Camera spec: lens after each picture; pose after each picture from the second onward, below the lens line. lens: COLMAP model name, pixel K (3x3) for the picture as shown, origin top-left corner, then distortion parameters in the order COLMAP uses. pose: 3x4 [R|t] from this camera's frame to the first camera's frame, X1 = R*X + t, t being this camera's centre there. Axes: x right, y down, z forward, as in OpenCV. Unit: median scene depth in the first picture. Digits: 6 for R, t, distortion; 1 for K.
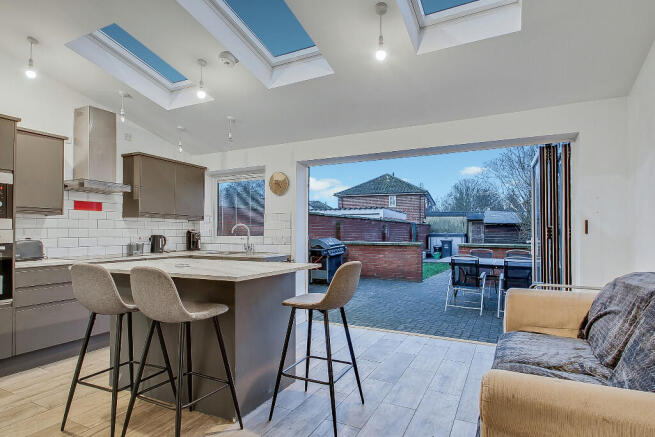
lens RADIAL K [[355.7, 0, 327.2], [0, 355.7, 231.6], [0, 0, 1]] dist [0.000447, 0.000125]
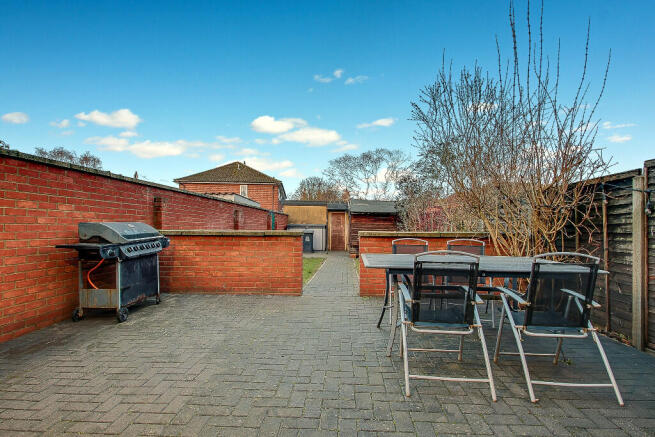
lens RADIAL K [[345.0, 0, 327.5], [0, 345.0, 218.5], [0, 0, 1]] dist [-0.000390, 0.000019]
pose [[0.910758, 0.010025, 0.412820, 0.030120], [-0.000352, 0.999724, -0.023501, 0.012460], [-0.412941, 0.021258, 0.910510, 0.221286]]
